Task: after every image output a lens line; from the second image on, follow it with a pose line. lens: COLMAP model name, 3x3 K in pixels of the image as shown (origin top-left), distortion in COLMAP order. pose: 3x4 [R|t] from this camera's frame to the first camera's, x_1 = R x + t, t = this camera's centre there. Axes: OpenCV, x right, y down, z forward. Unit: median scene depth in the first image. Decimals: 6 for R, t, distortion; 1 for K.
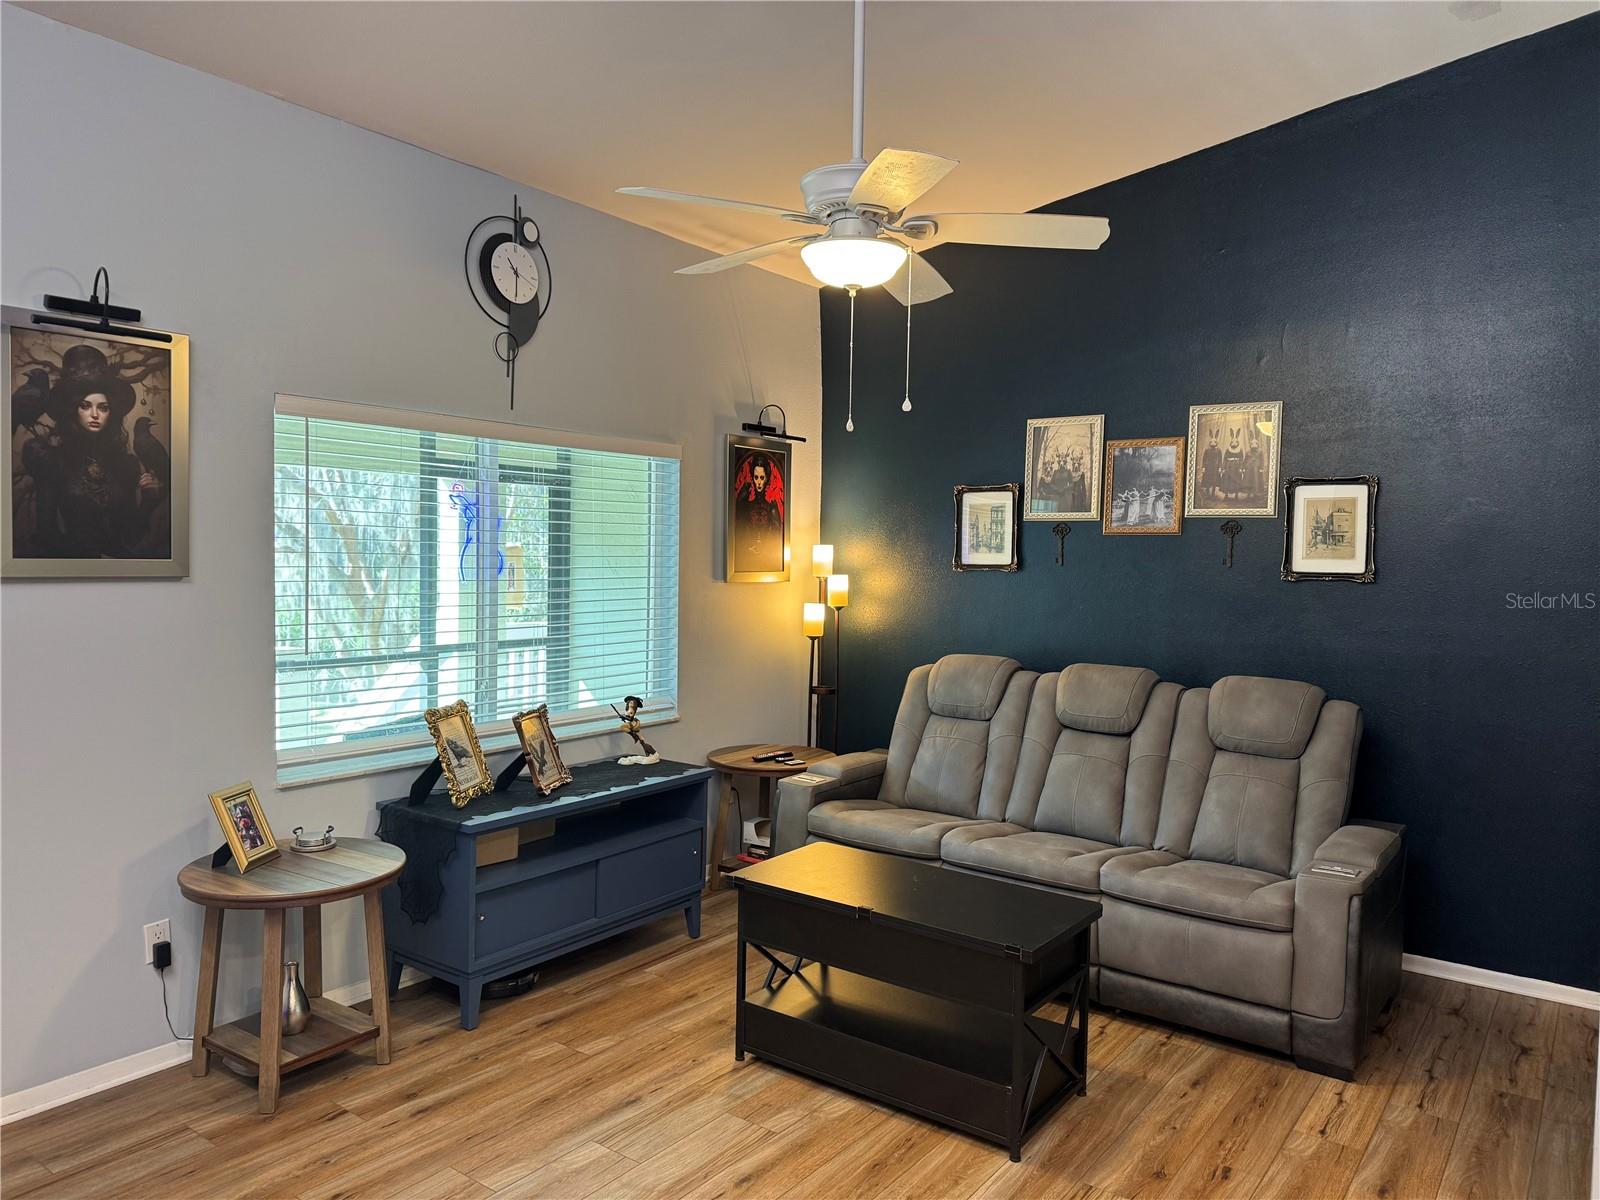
lens RADIAL K [[1102.3, 0, 796.3], [0, 1102.3, 600.1], [0, 0, 1]] dist [-0.020786, -0.014375]
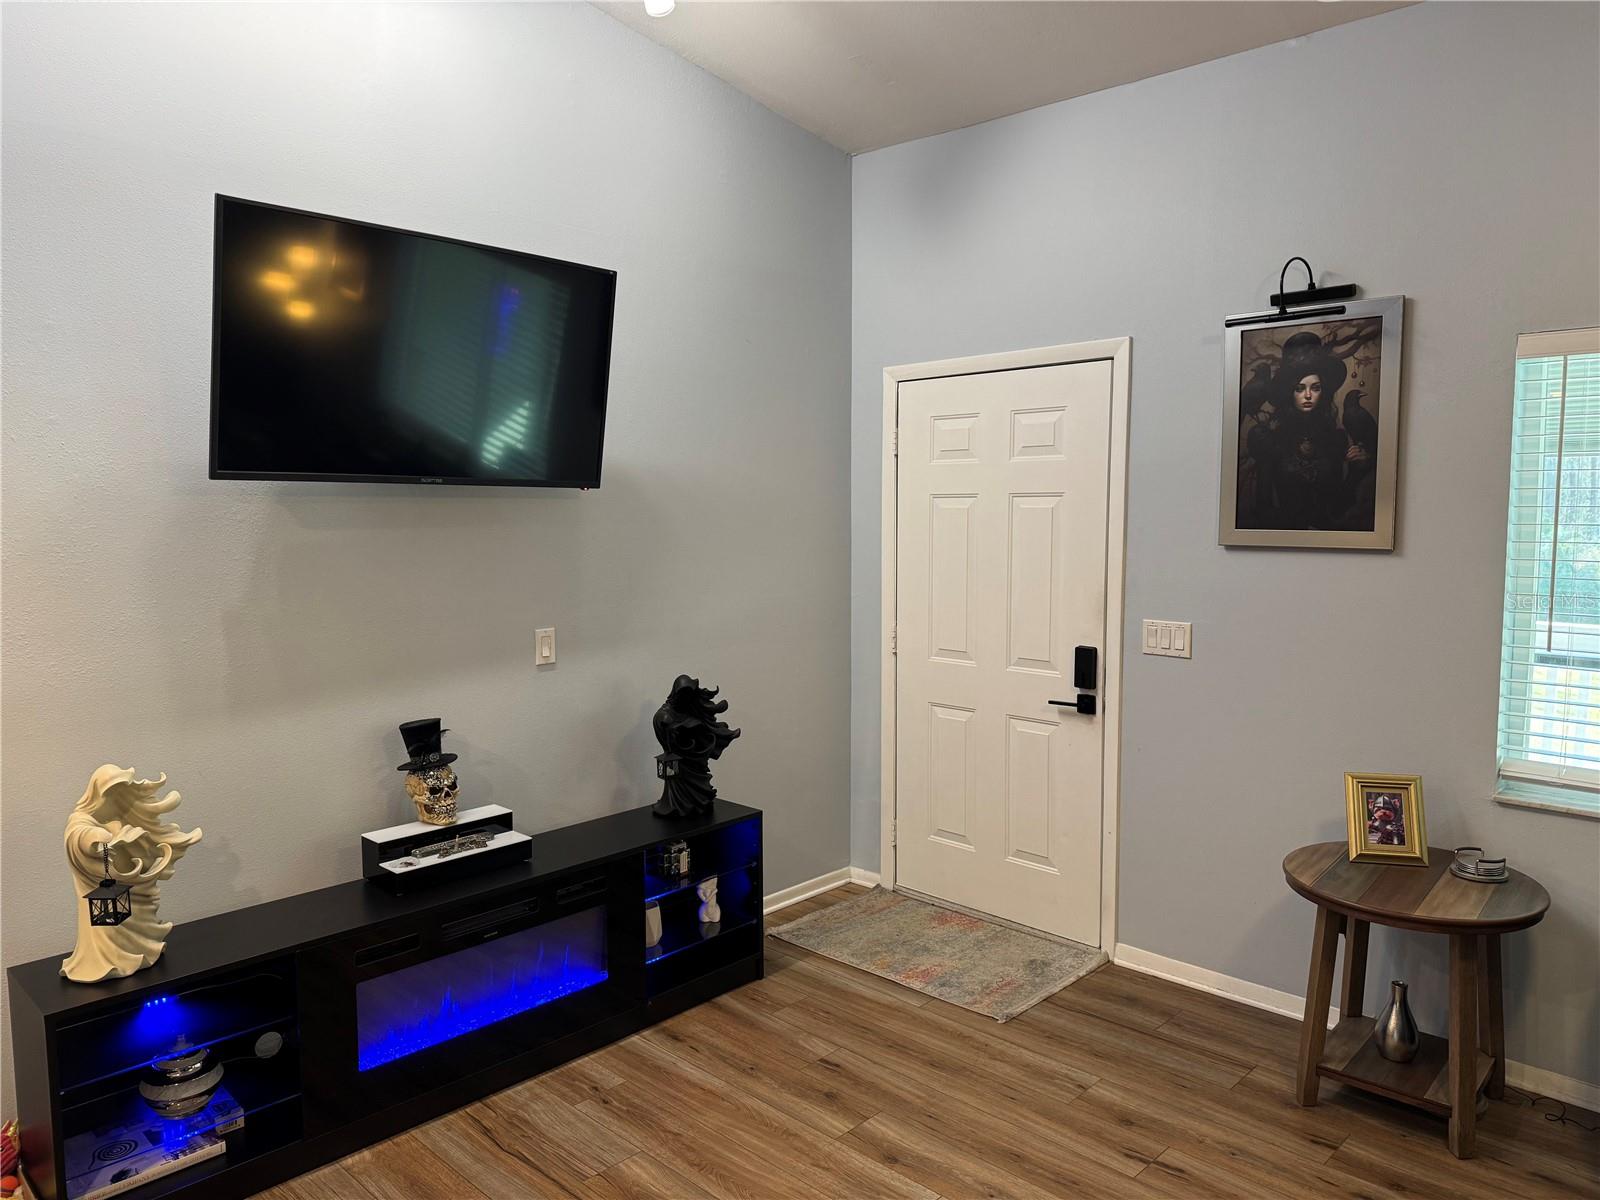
lens RADIAL K [[1102.3, 0, 796.8], [0, 1102.3, 600.5], [0, 0, 1]] dist [-0.020786, -0.014375]
pose [[-0.155068, 0.072762, -0.985221, 0.504043], [-0.036819, 0.996165, 0.079365, -0.036262], [0.987217, 0.048581, -0.151795, 0.671025]]
